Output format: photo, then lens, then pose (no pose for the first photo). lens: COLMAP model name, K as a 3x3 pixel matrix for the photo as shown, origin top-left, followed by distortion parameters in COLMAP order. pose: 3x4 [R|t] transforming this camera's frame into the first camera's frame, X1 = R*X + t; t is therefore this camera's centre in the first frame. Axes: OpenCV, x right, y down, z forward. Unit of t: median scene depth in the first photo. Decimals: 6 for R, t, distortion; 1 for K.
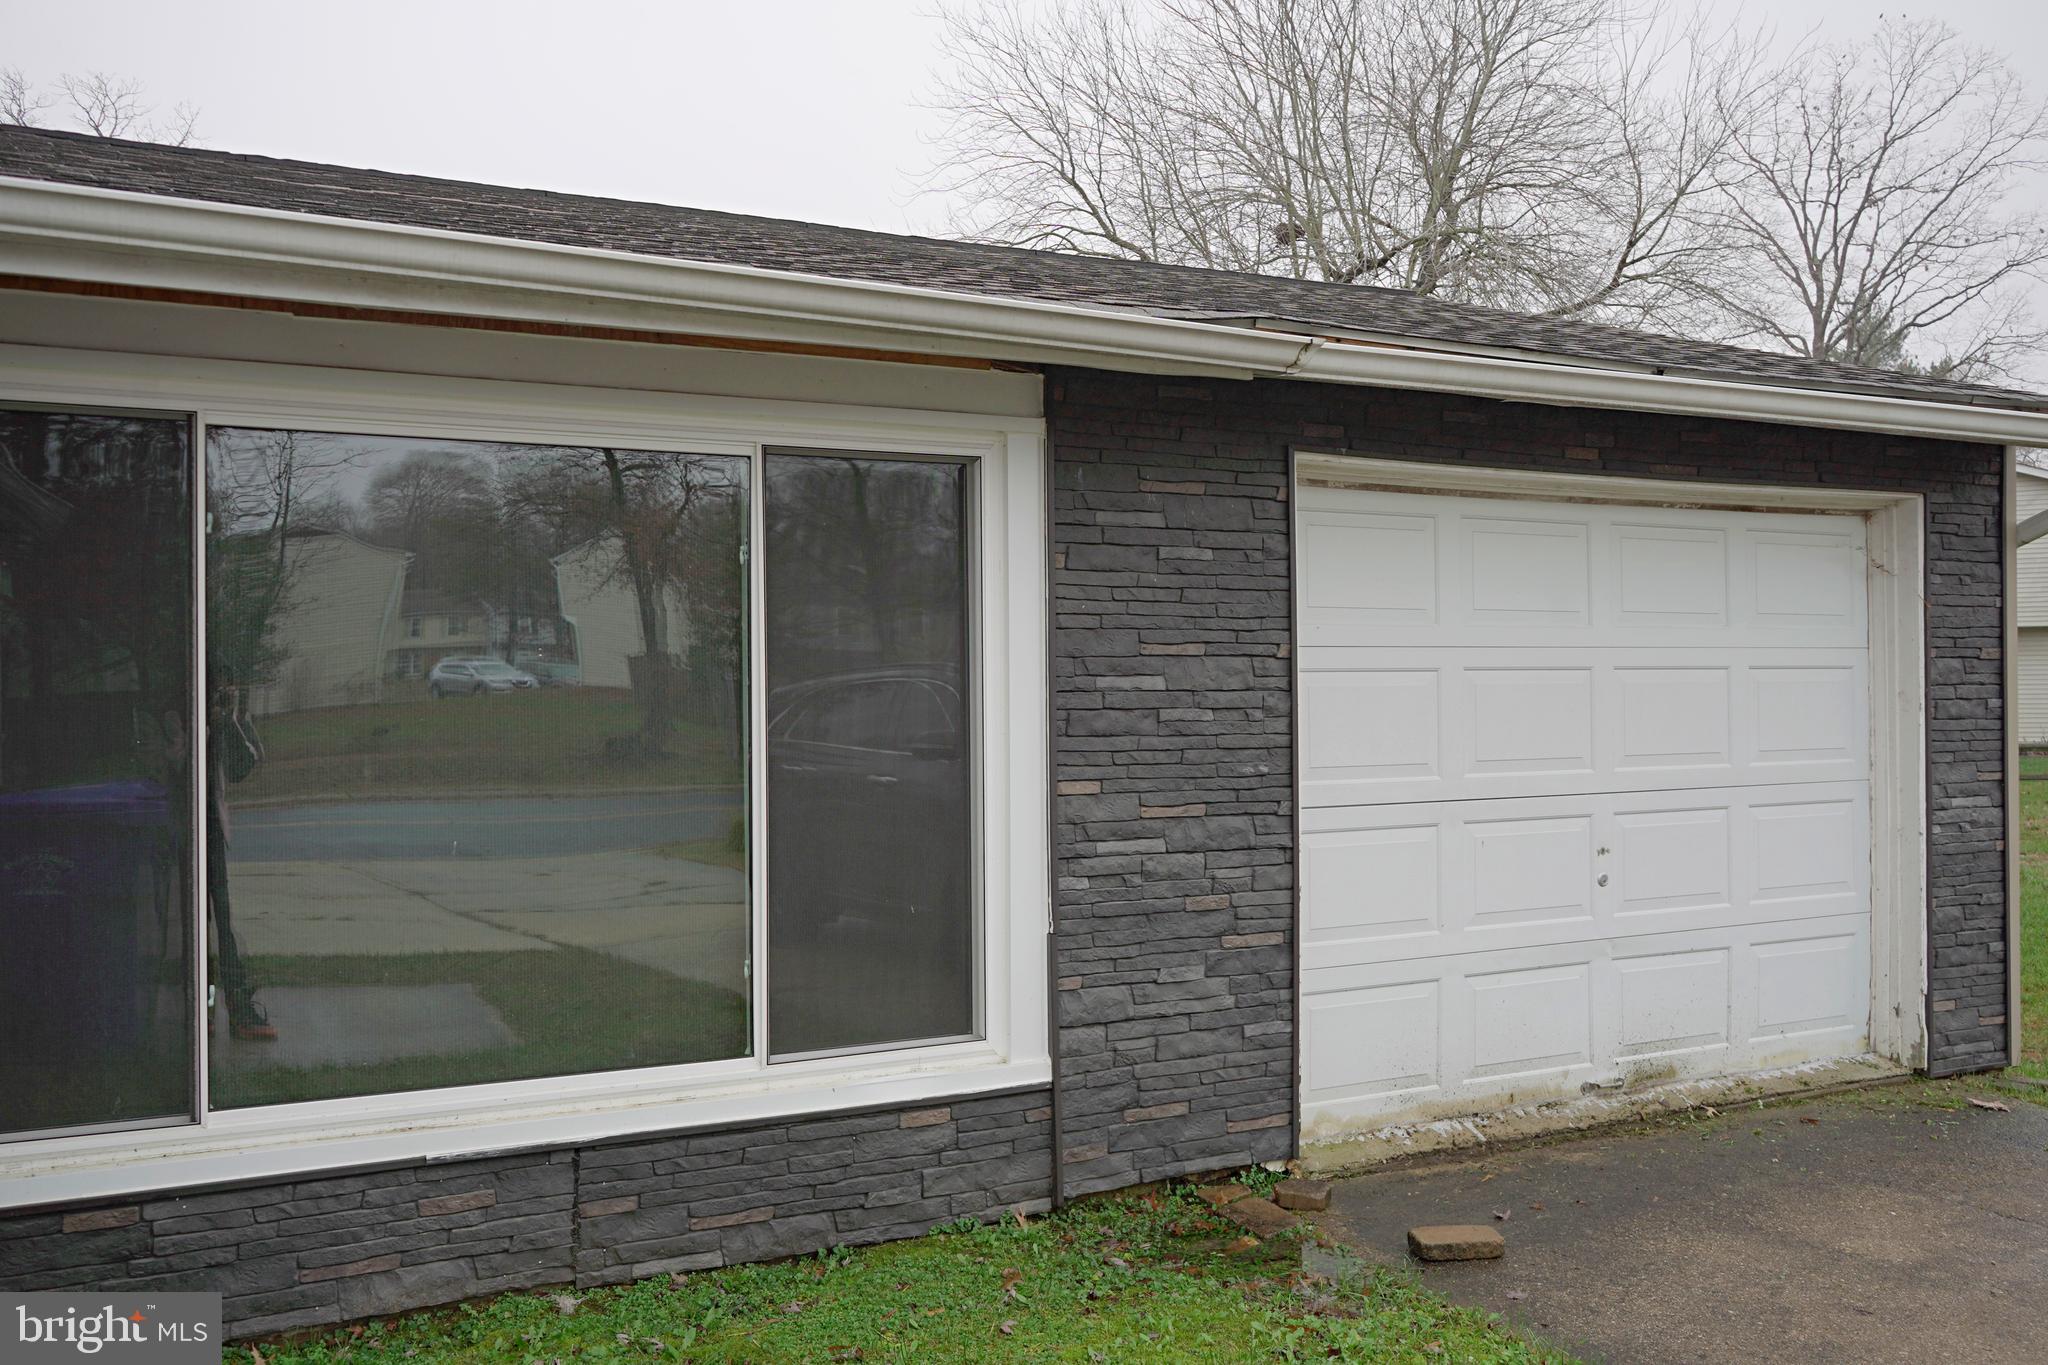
lens RADIAL K [[1634.2, 0, 1024.0], [0, 1634.2, 682.5], [0, 0, 1]] dist [0.000419, 0.002936]
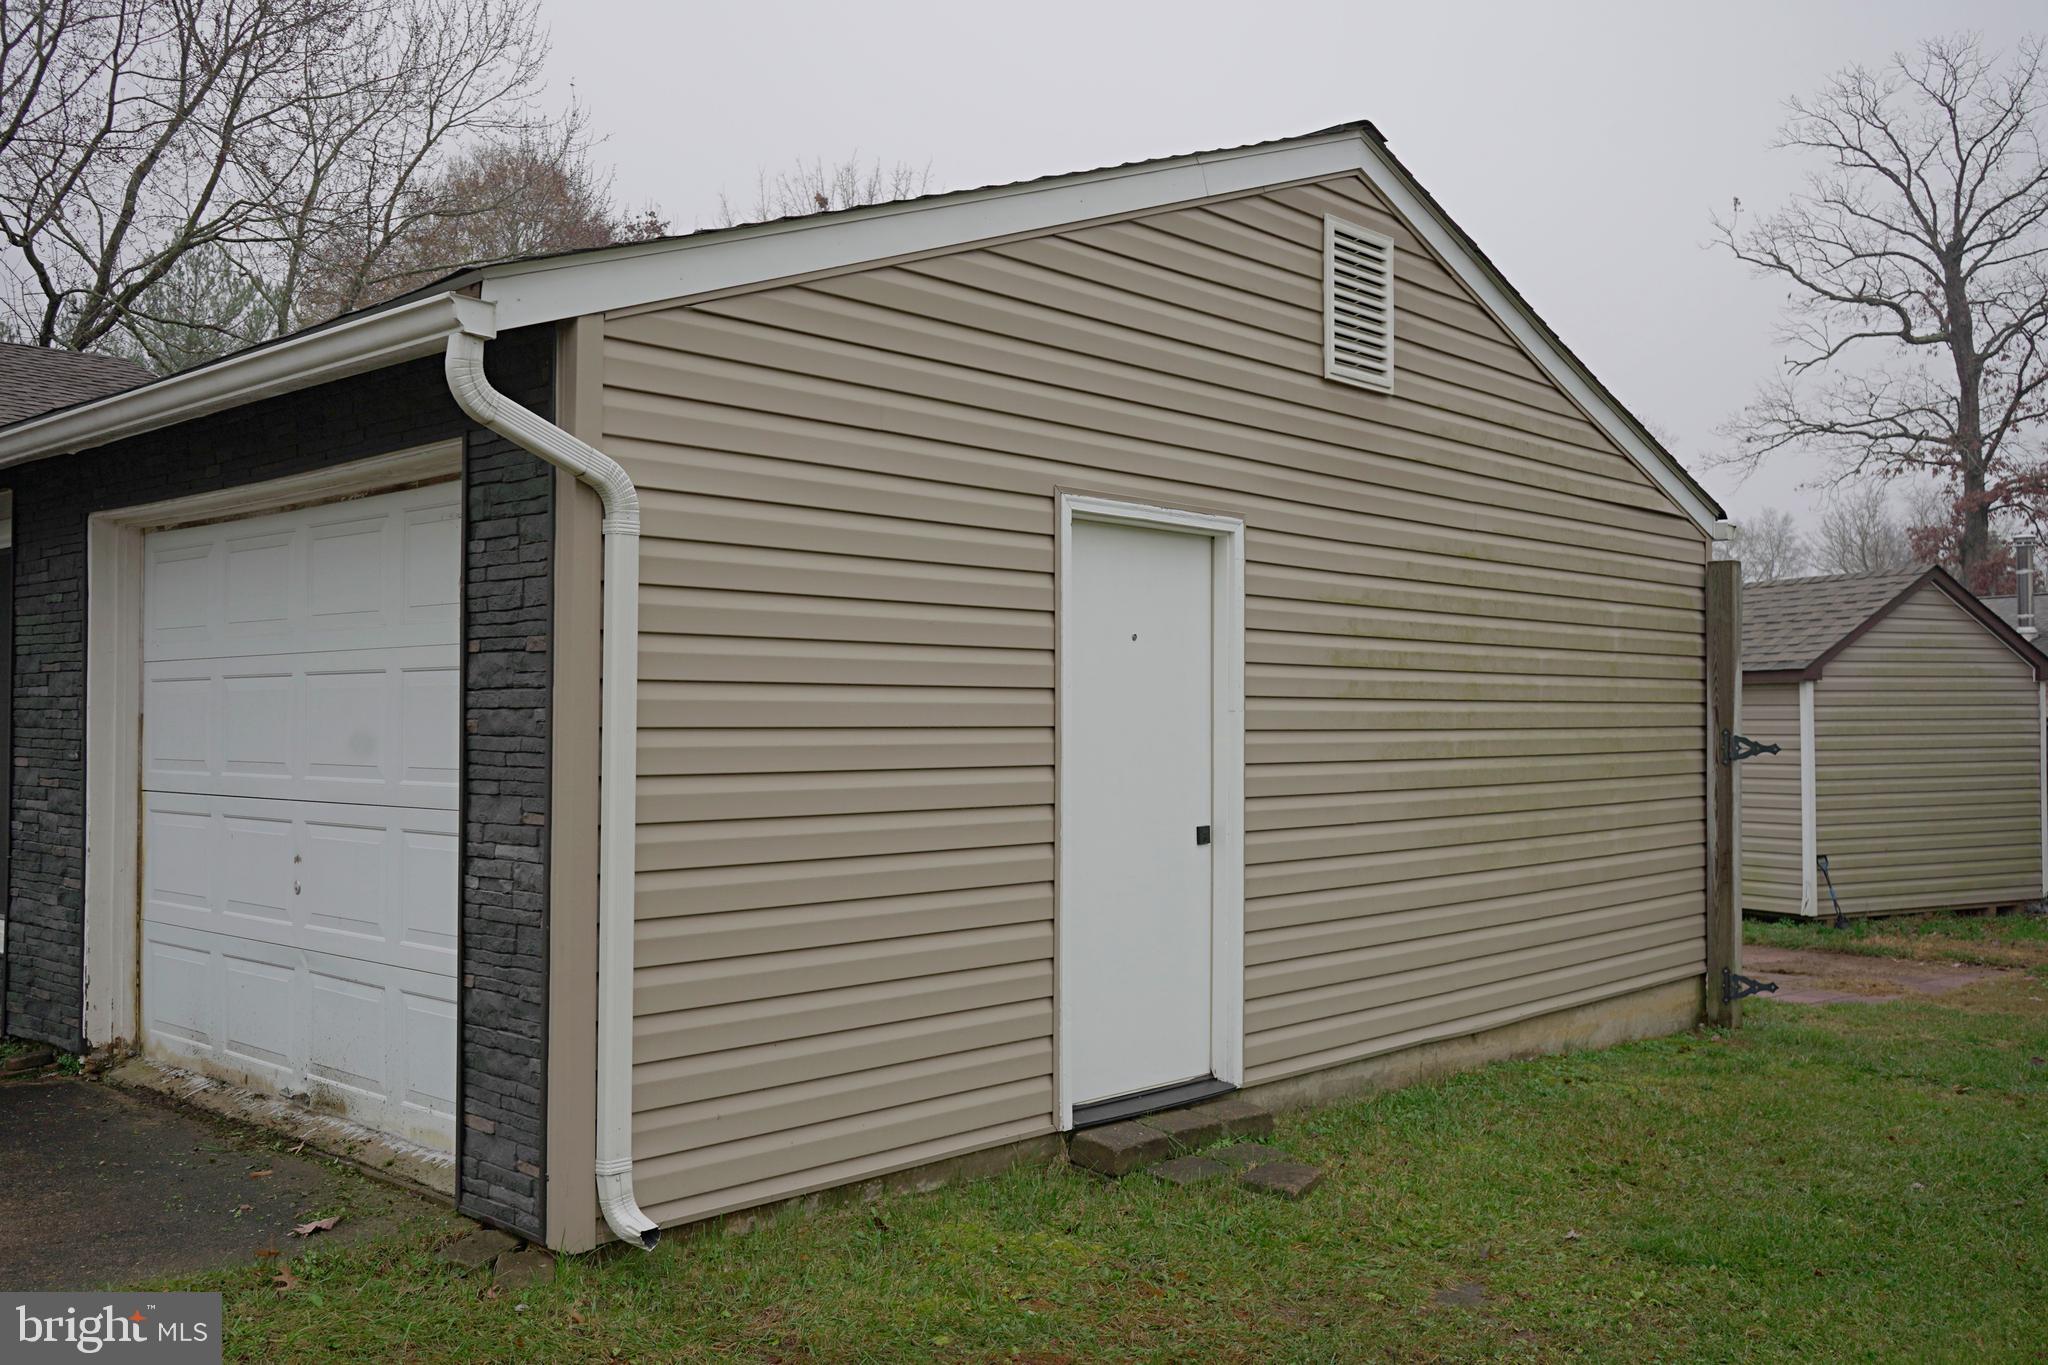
lens RADIAL K [[1800.1, 0, 1024.0], [0, 1800.1, 682.5], [0, 0, 1]] dist [-0.006333, -0.002913]
pose [[0.367861, -0.009550, -0.929832, 1.400792], [0.001059, 0.999951, -0.009851, 0.006752], [0.929880, 0.002639, 0.367853, 0.923049]]
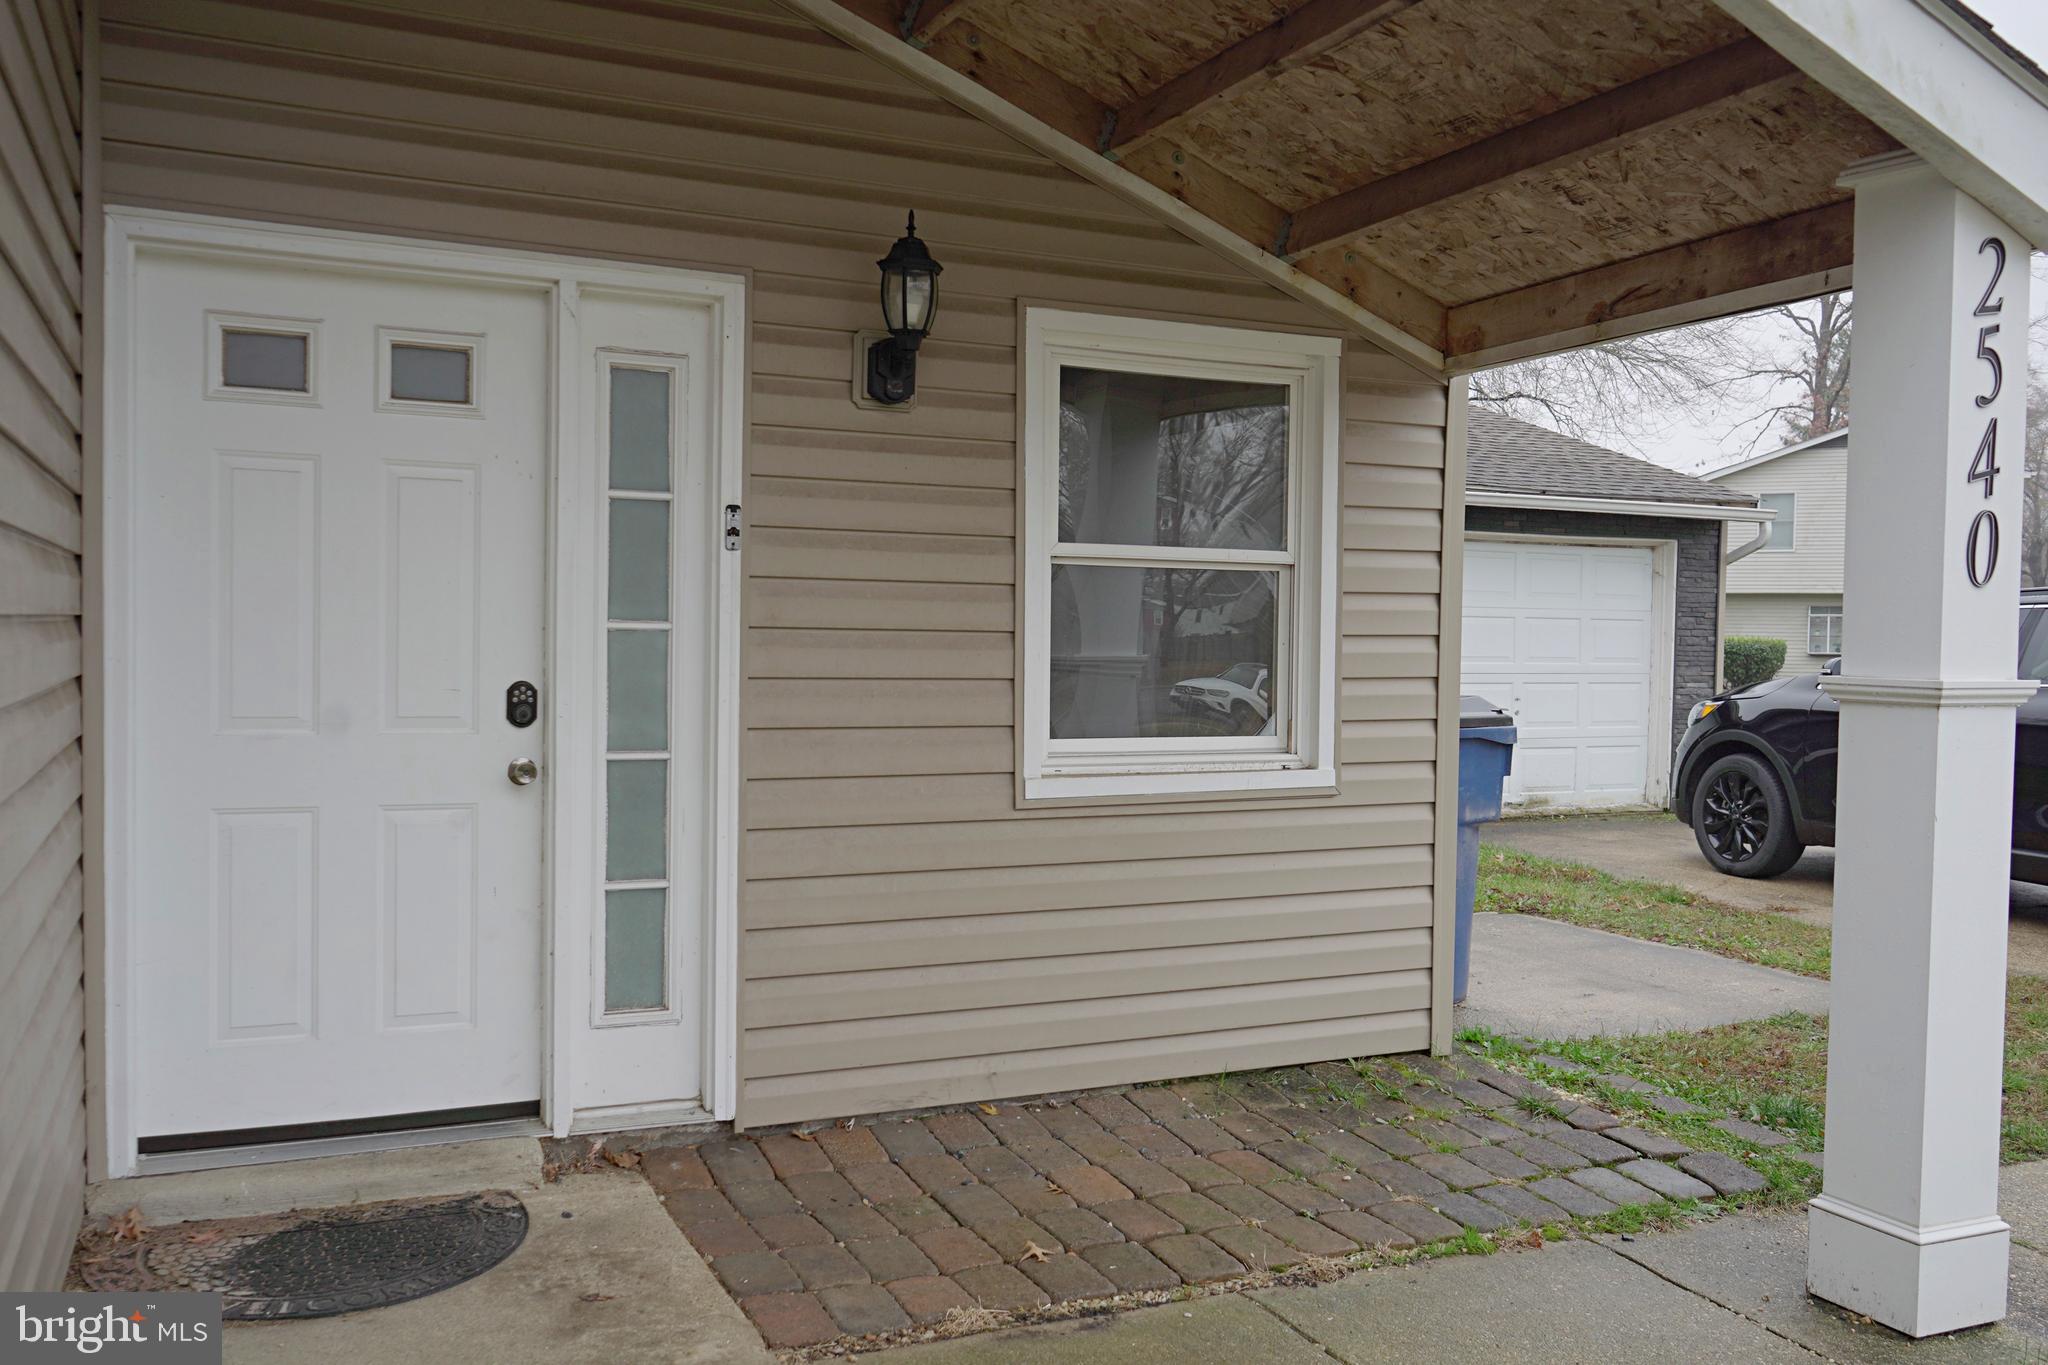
lens RADIAL K [[1711.5, 0, 1024.0], [0, 1711.5, 682.5], [0, 0, 1]] dist [-0.003028, -0.000328]
pose [[0.999667, 0.024320, -0.008662, -0.276234], [-0.023976, 0.998998, 0.037778, 0.006936], [0.009572, -0.037558, 0.999249, -1.232743]]
